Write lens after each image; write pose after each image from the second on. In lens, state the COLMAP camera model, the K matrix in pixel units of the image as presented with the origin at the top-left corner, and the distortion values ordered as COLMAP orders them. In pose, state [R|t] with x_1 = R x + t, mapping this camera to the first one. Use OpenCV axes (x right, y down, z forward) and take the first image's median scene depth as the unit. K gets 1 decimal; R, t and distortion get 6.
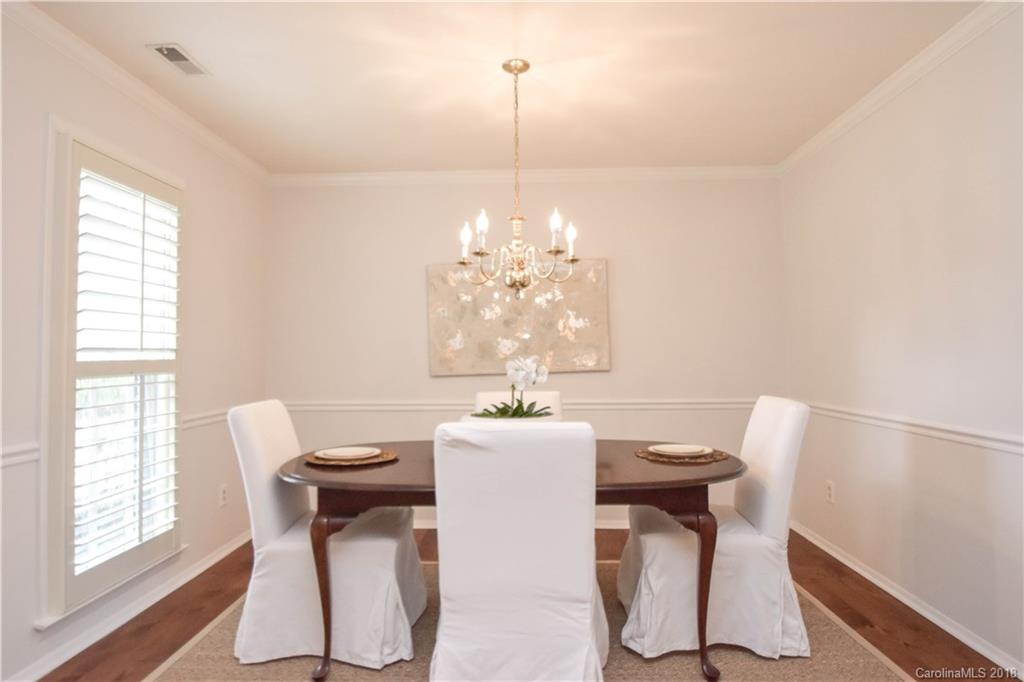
lens RADIAL K [[603.6, 0, 512.2], [0, 603.6, 326.2], [0, 0, 1]] dist [-0.015893, 0.000162]
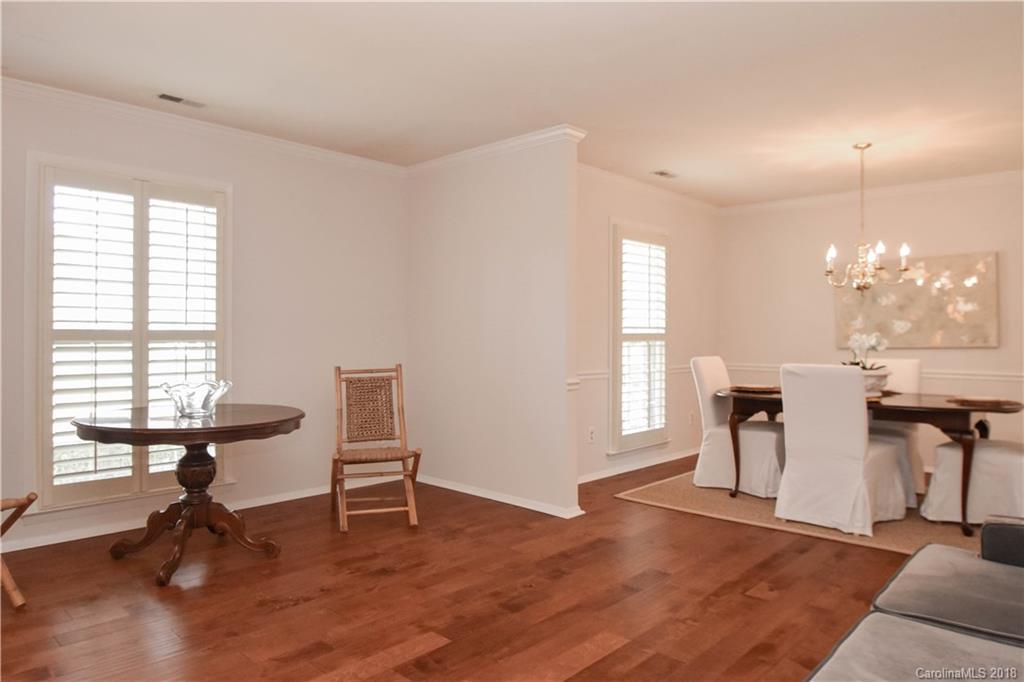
lens RADIAL K [[669.9, 0, 512.0], [0, 669.9, 341.0], [0, 0, 1]] dist [-0.000941, -0.000608]
pose [[0.747084, 0.019954, -0.664430, 0.447866], [0.020258, 0.998402, 0.052762, -0.037594], [0.664421, -0.052878, 0.745486, -0.833252]]
